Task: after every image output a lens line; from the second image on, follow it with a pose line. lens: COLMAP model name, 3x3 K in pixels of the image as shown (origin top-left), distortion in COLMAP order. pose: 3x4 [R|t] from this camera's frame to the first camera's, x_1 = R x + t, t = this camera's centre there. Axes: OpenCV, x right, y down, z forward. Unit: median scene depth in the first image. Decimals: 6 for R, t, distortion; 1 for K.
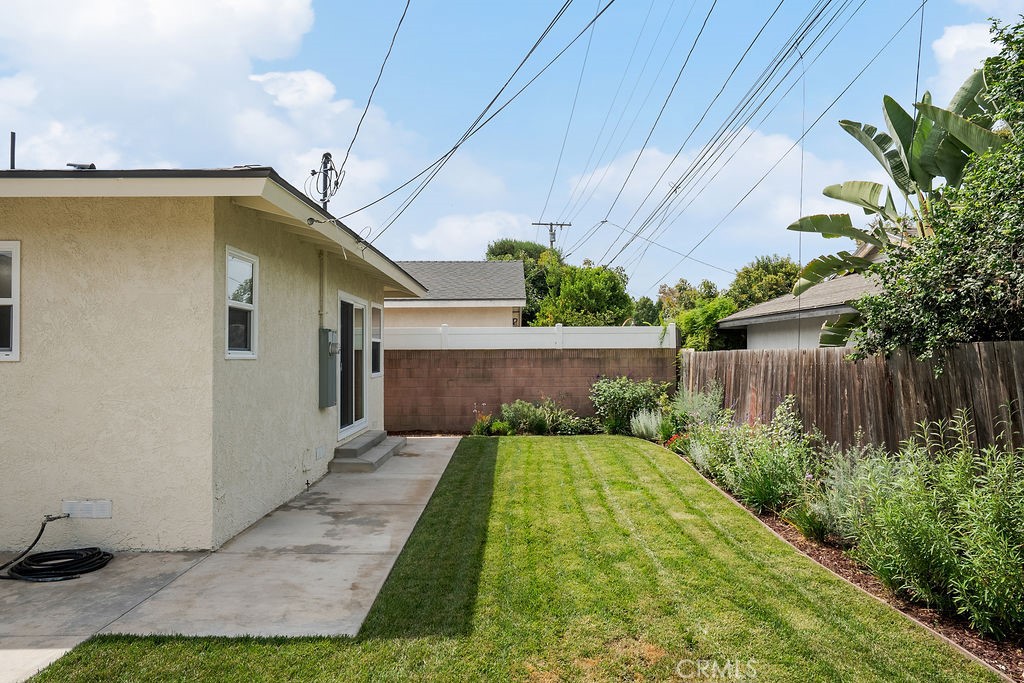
lens RADIAL K [[608.2, 0, 480.2], [0, 608.2, 347.9], [0, 0, 1]] dist [-0.017544, 0.031284]
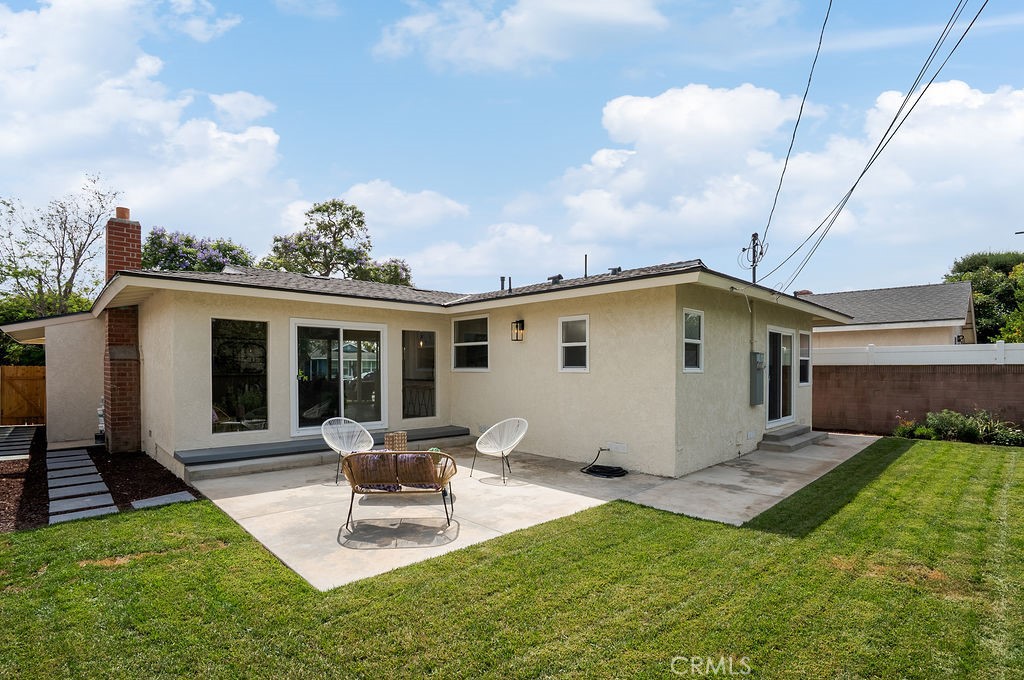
lens RADIAL K [[490.8, 0, 511.5], [0, 490.8, 367.3], [0, 0, 1]] dist [-0.001648, 0.000010]
pose [[0.693784, 0.001315, -0.720182, 0.204209], [0.008649, 0.999911, 0.010158, -0.012401], [0.720131, -0.013277, 0.693711, -0.271034]]
